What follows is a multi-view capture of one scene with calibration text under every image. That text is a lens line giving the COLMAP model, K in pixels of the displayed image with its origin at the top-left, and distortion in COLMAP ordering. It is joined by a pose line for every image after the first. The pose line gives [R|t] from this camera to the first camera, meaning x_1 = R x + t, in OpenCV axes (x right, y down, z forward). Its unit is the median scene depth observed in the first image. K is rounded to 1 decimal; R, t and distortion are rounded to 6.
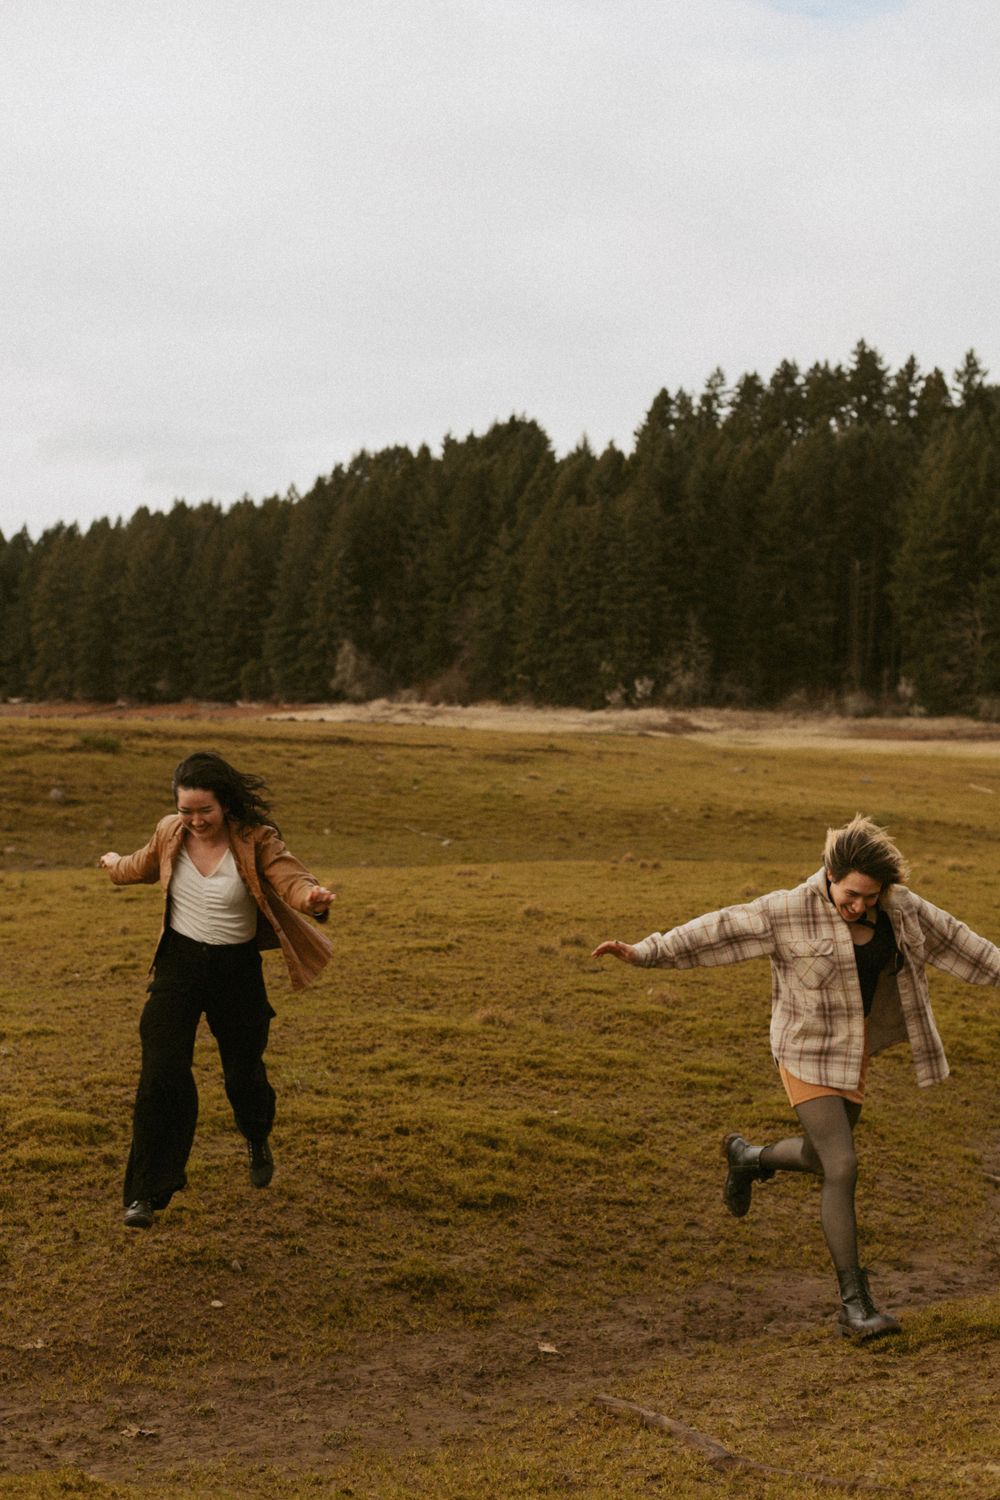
lens RADIAL K [[2190.9, 0, 484.7], [0, 2190.9, 751.1], [0, 0, 1]] dist [0.019302, -0.026280]
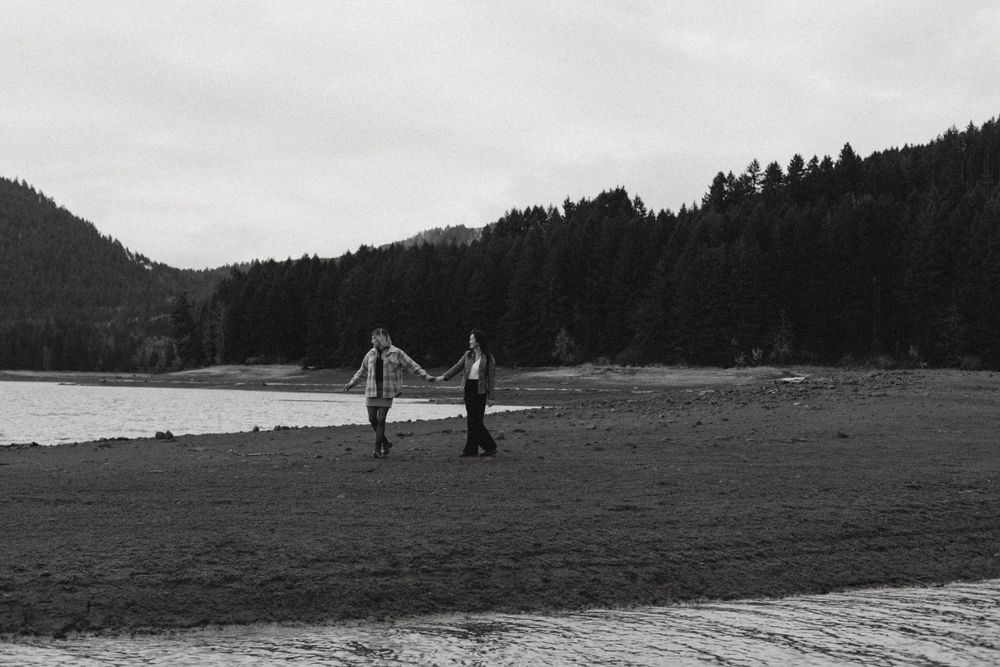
lens RADIAL K [[1465.8, 0, 500.0], [0, 1465.8, 333.5], [0, 0, 1]] dist [0.011158, 0.074542]
pose [[0.999432, -0.017830, 0.028582, -0.150116], [0.018985, 0.998993, -0.040649, -0.002218], [-0.027829, 0.041169, 0.998765, -0.123757]]
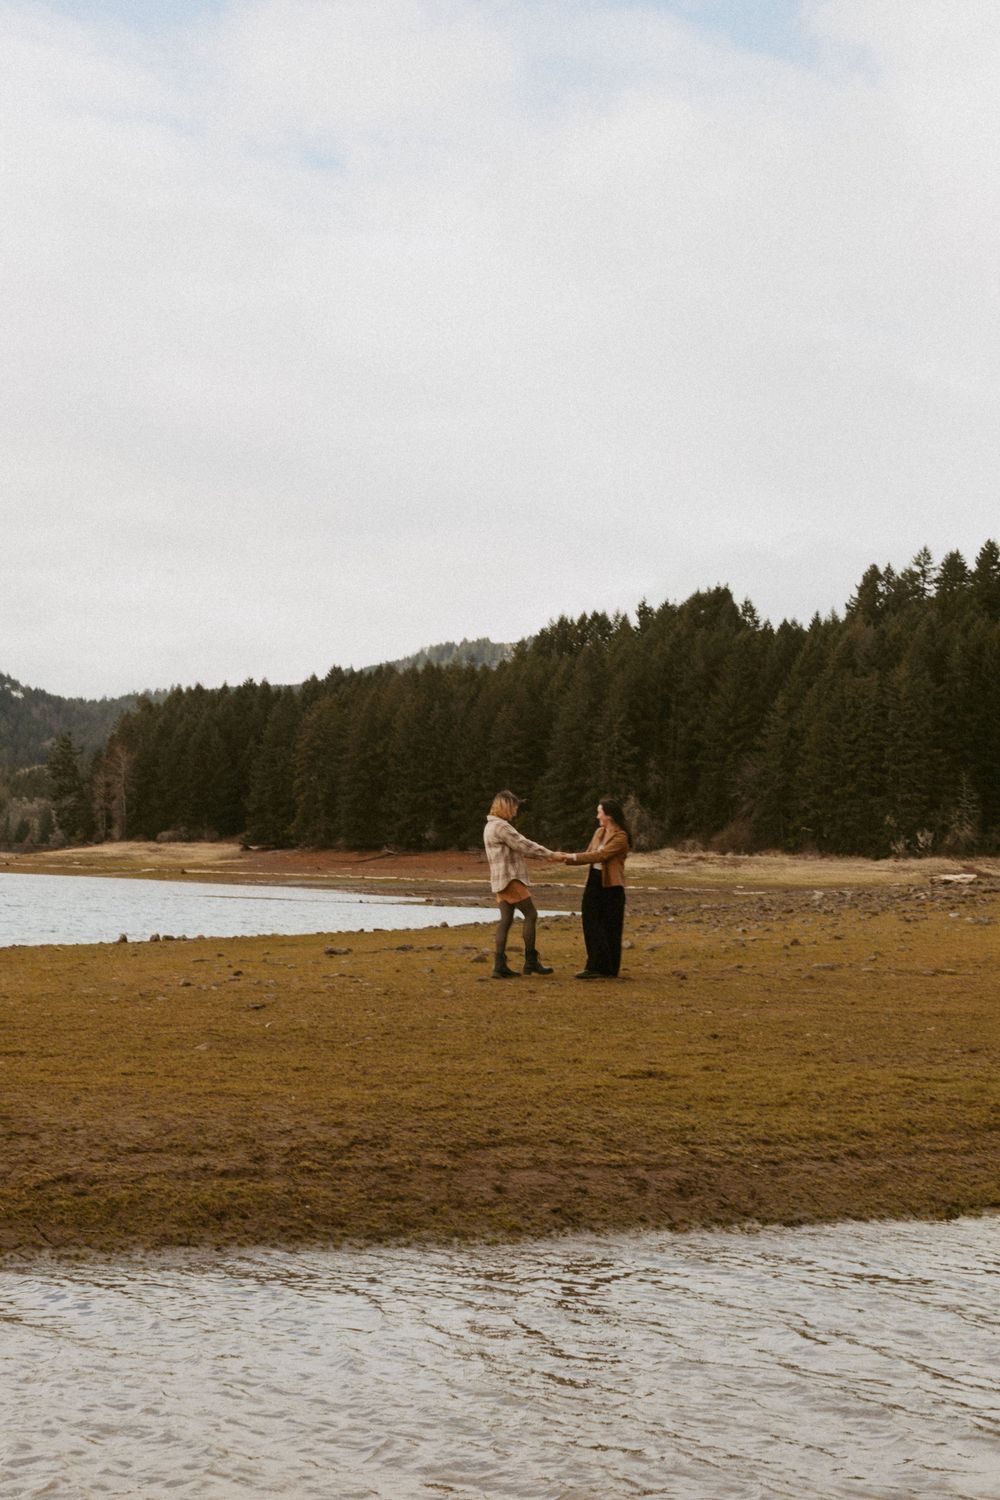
lens RADIAL K [[2190.9, 0, 484.7], [0, 2190.9, 751.1], [0, 0, 1]] dist [0.019302, -0.026280]
pose [[0.999995, -0.001142, 0.002804, -0.148303], [0.001318, 0.997963, -0.063778, -0.002196], [-0.002725, 0.063781, 0.997960, -0.121718]]
